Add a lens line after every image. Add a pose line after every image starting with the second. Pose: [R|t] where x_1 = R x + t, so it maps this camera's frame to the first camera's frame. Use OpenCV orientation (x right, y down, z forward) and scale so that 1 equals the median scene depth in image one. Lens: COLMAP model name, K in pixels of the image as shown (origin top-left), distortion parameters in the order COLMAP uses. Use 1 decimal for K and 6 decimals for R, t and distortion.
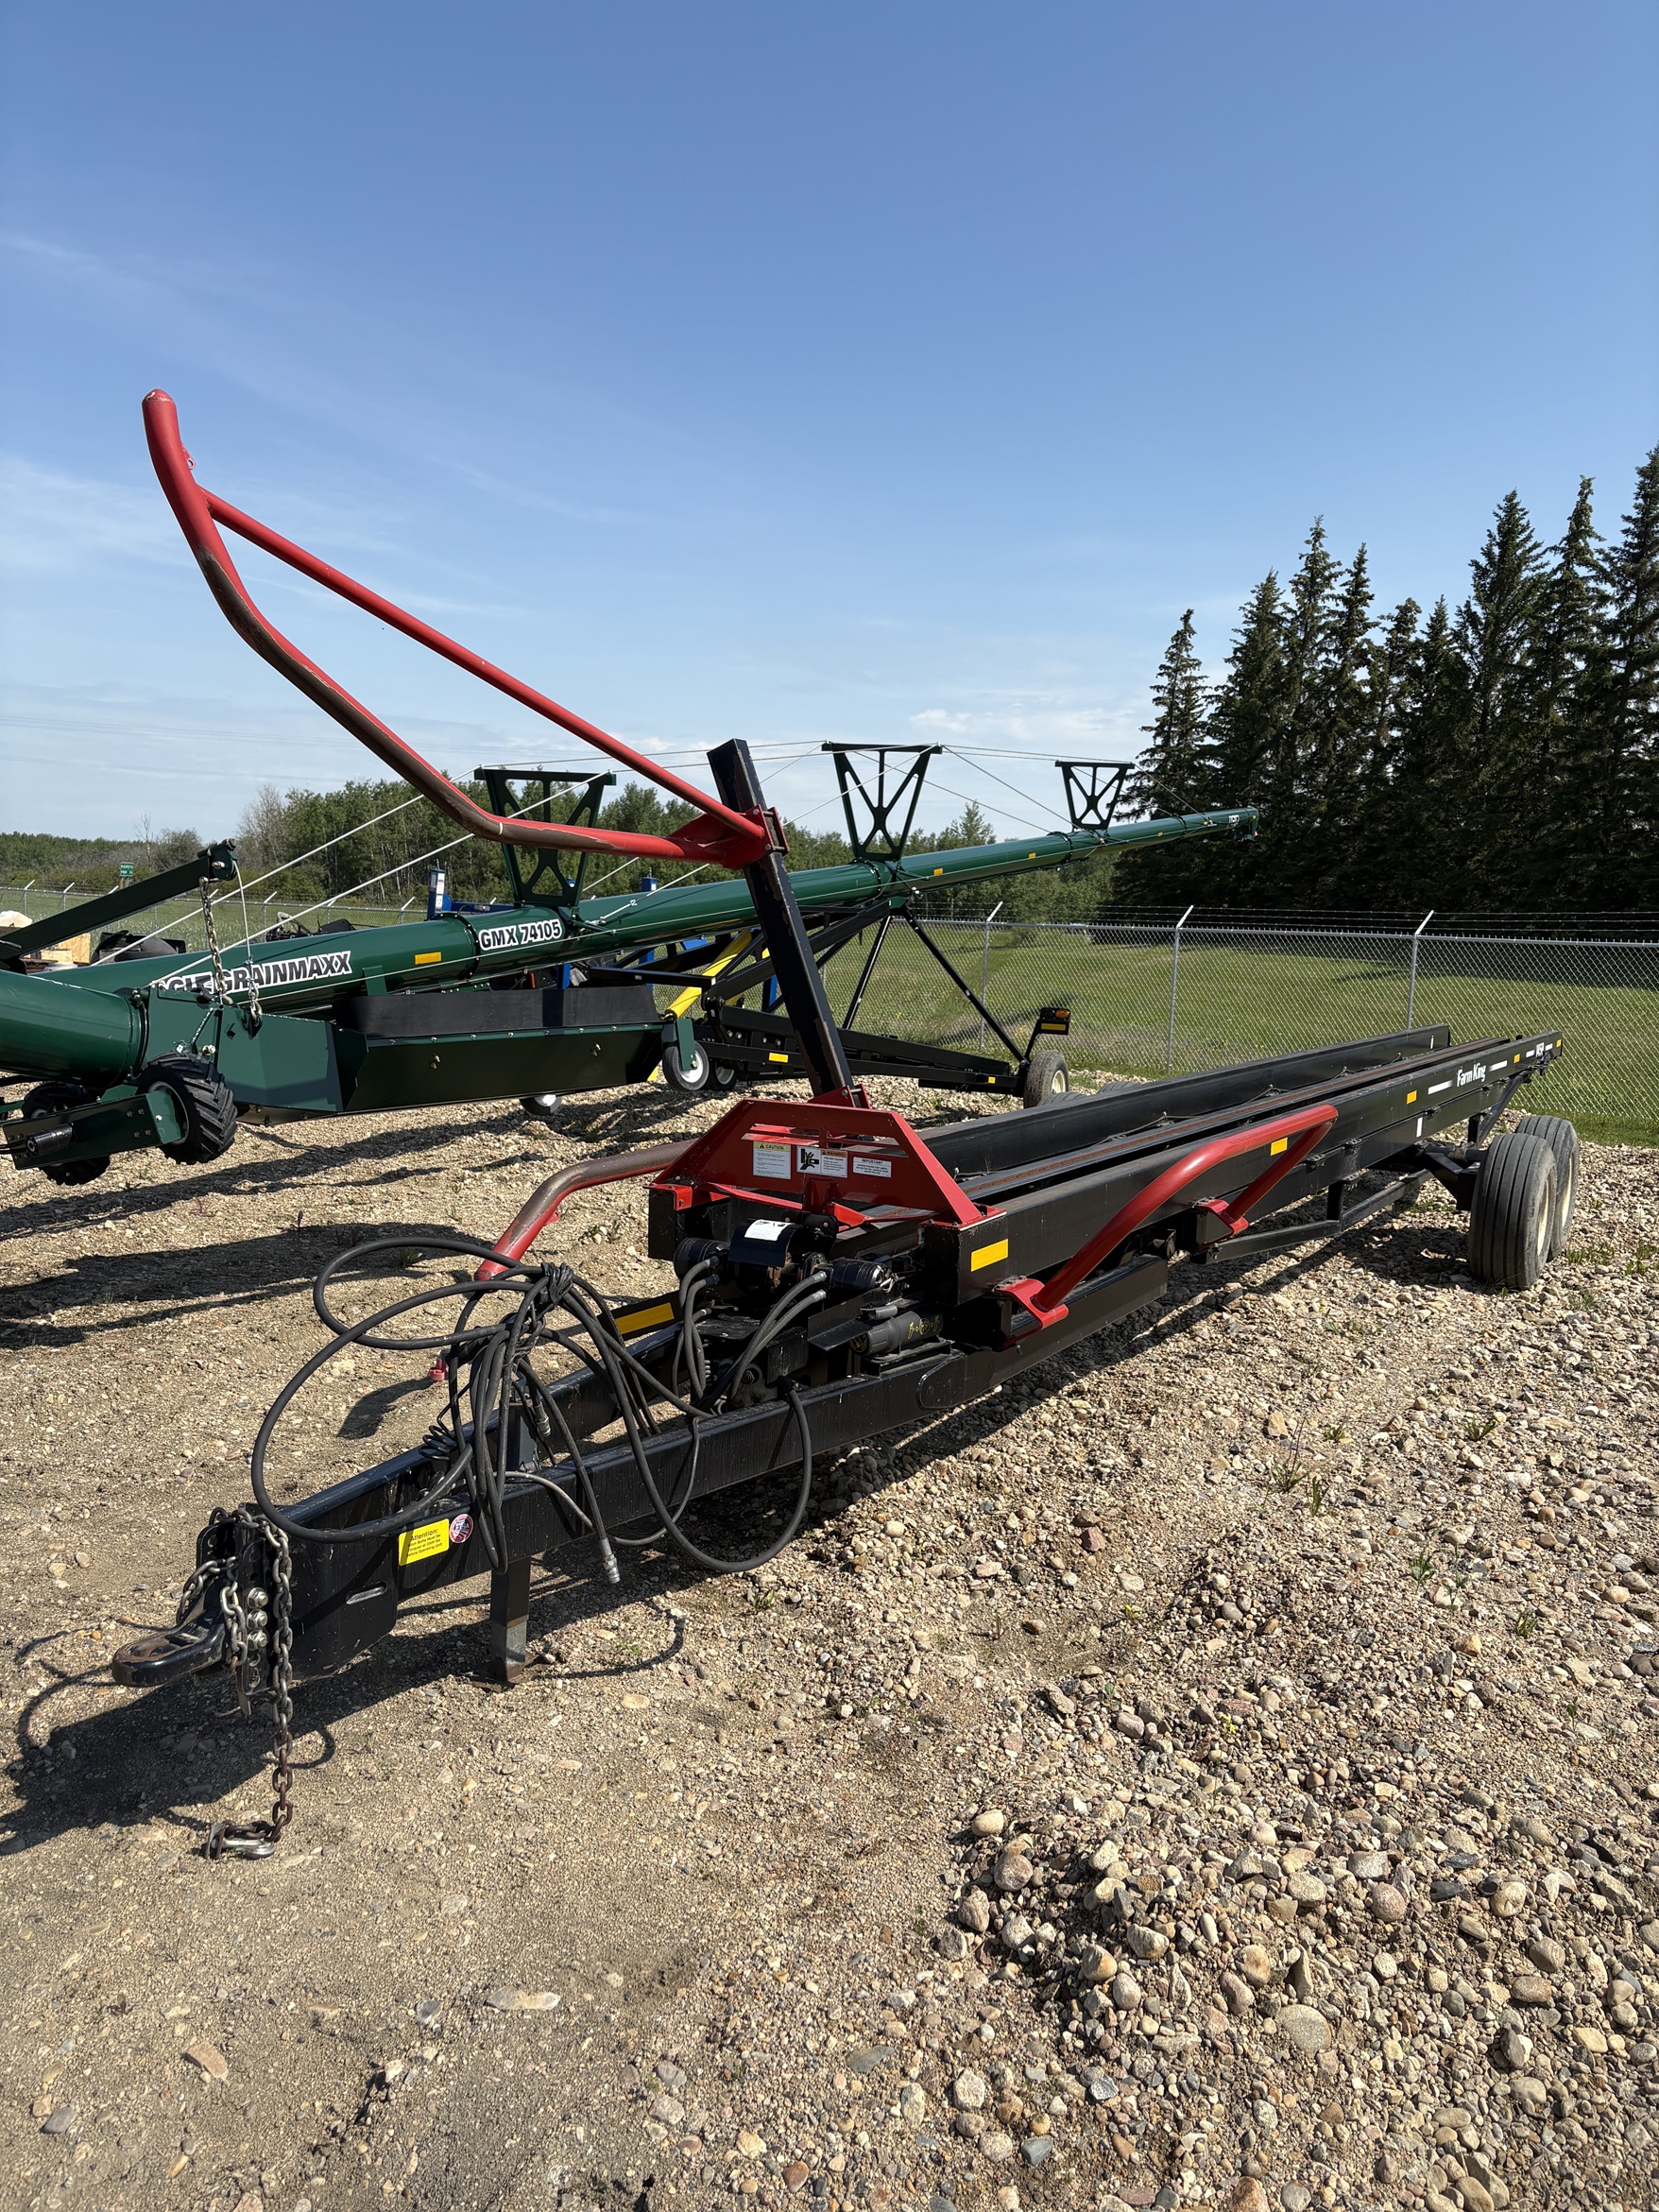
lens RADIAL K [[1666.8, 0, 829.5], [0, 1666.8, 1106.0], [0, 0, 1]] dist [0.030845, -0.024120]
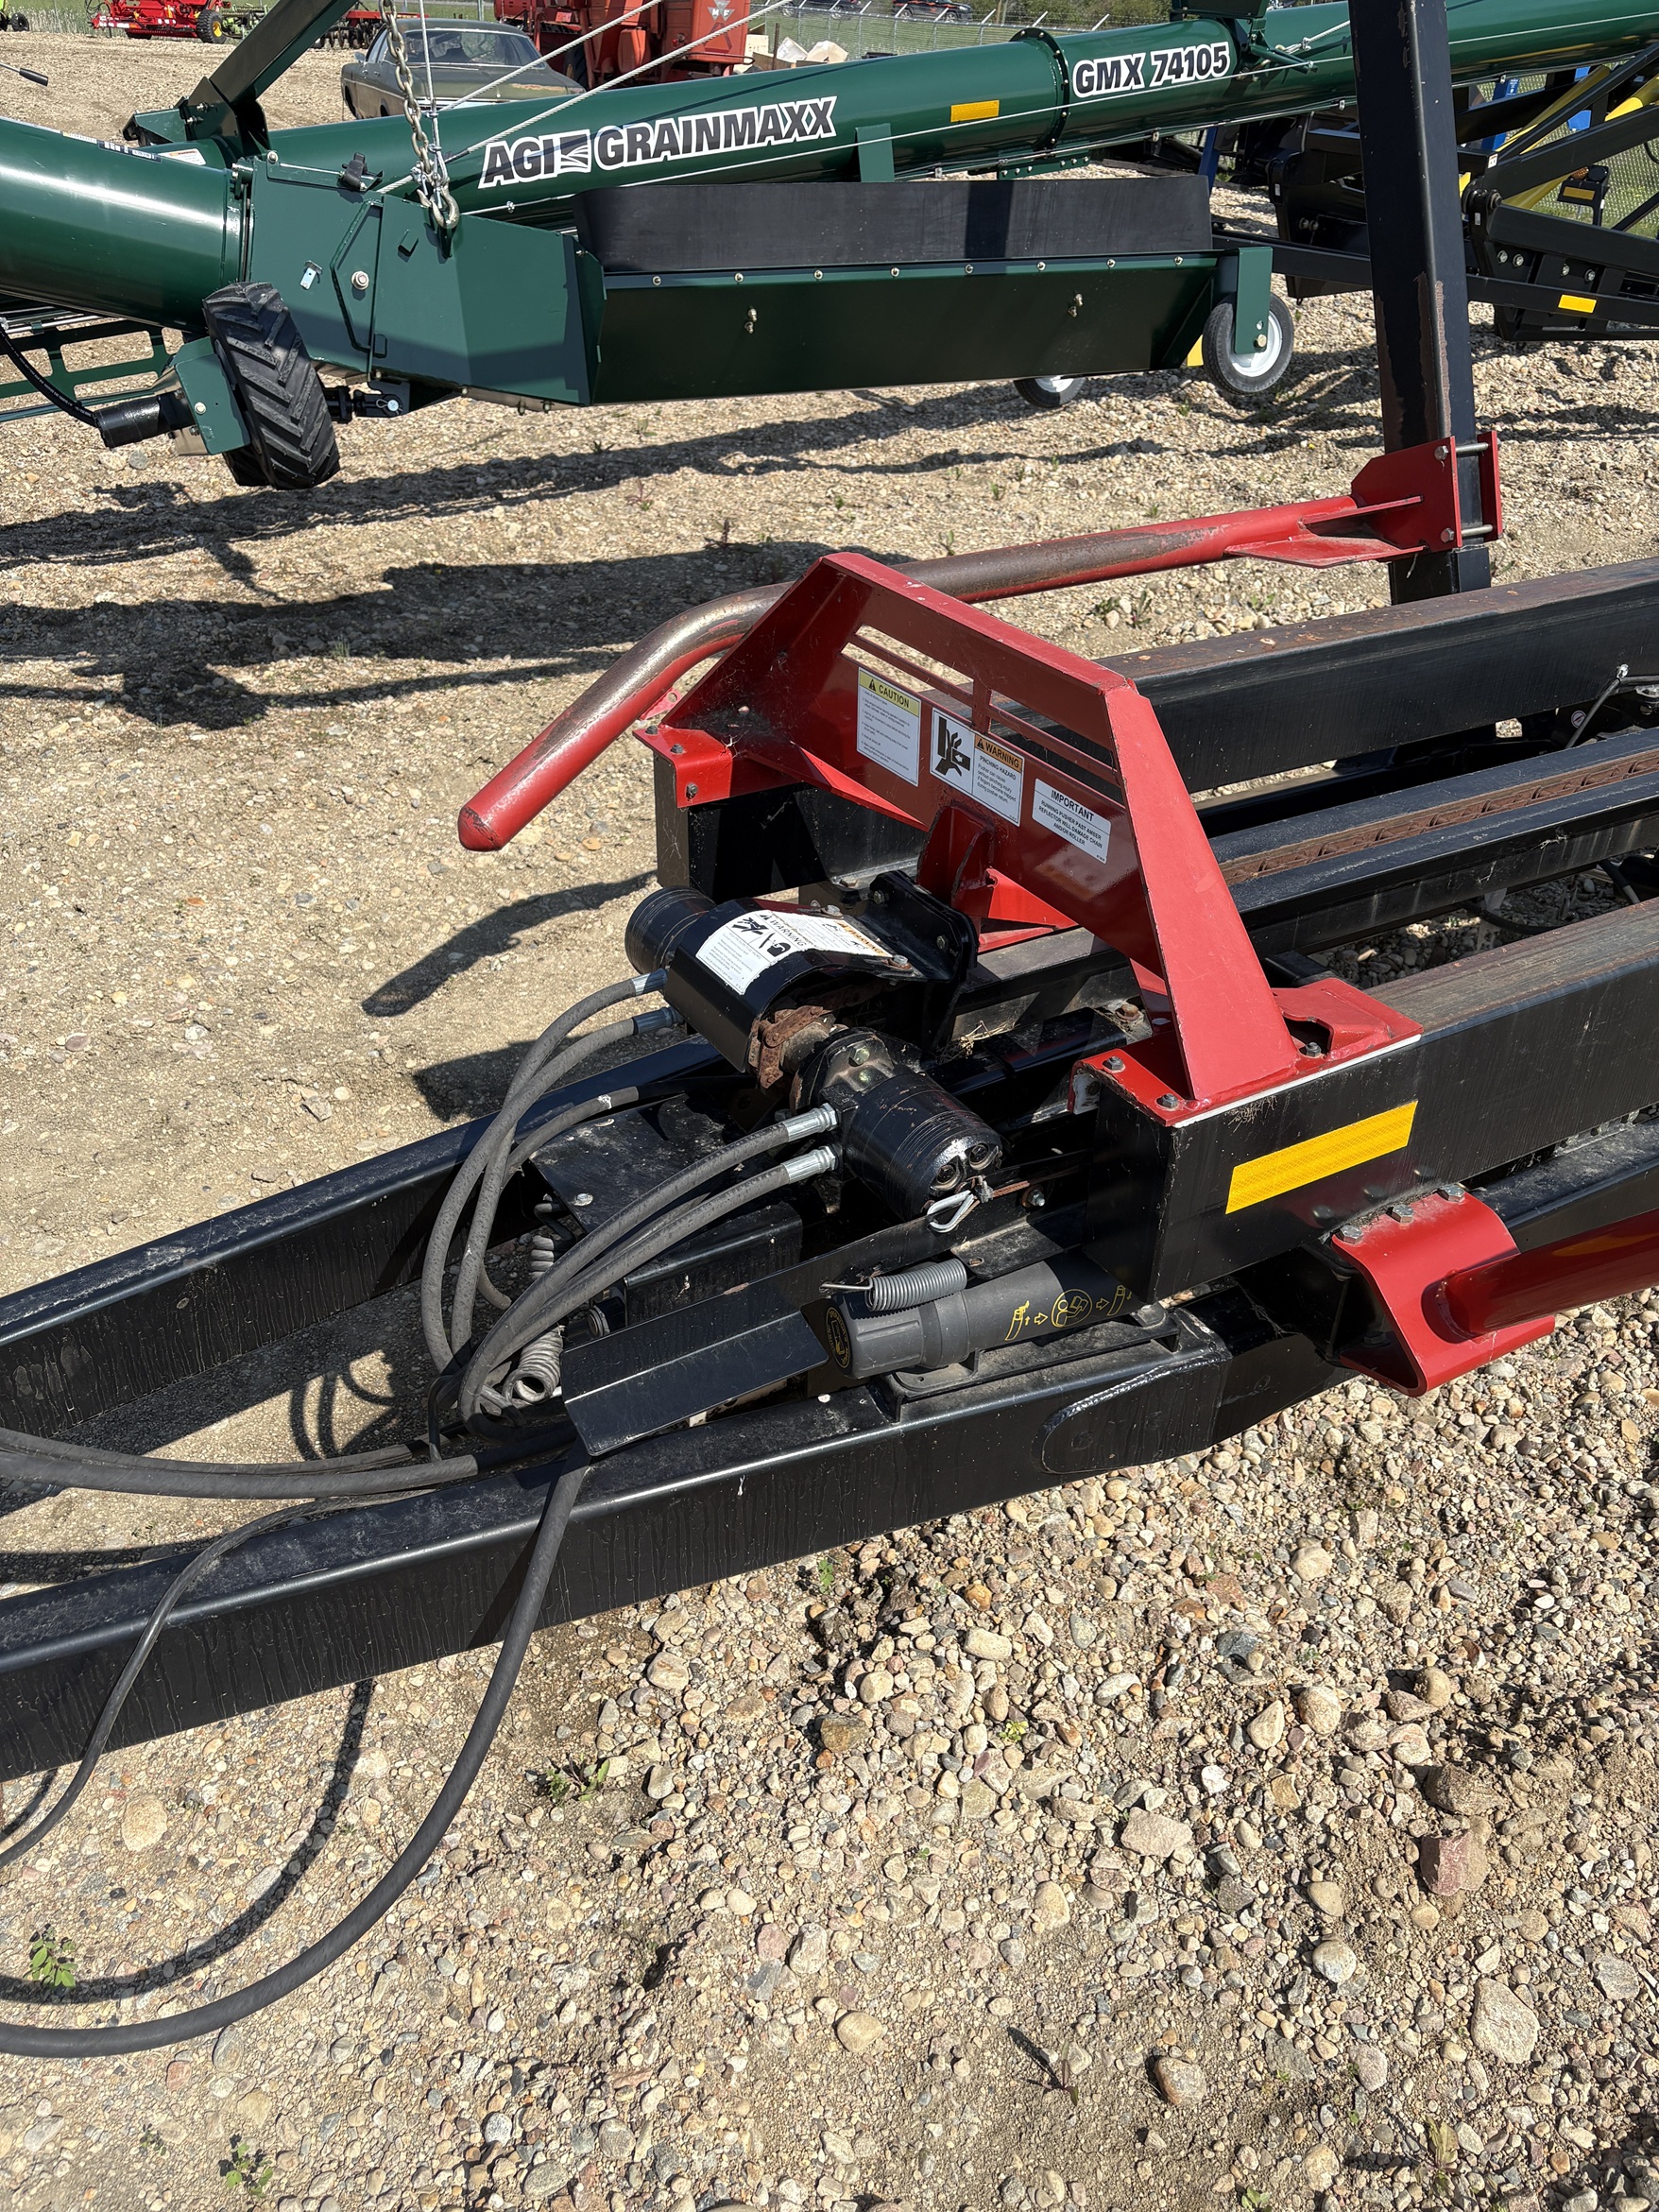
lens RADIAL K [[1666.8, 0, 829.5], [0, 1666.8, 1106.0], [0, 0, 1]] dist [0.030845, -0.024120]
pose [[0.878972, 0.256273, -0.402159, 0.080124], [-0.057107, 0.893823, 0.444768, -0.037009], [0.473441, -0.367973, 0.800281, 0.382230]]
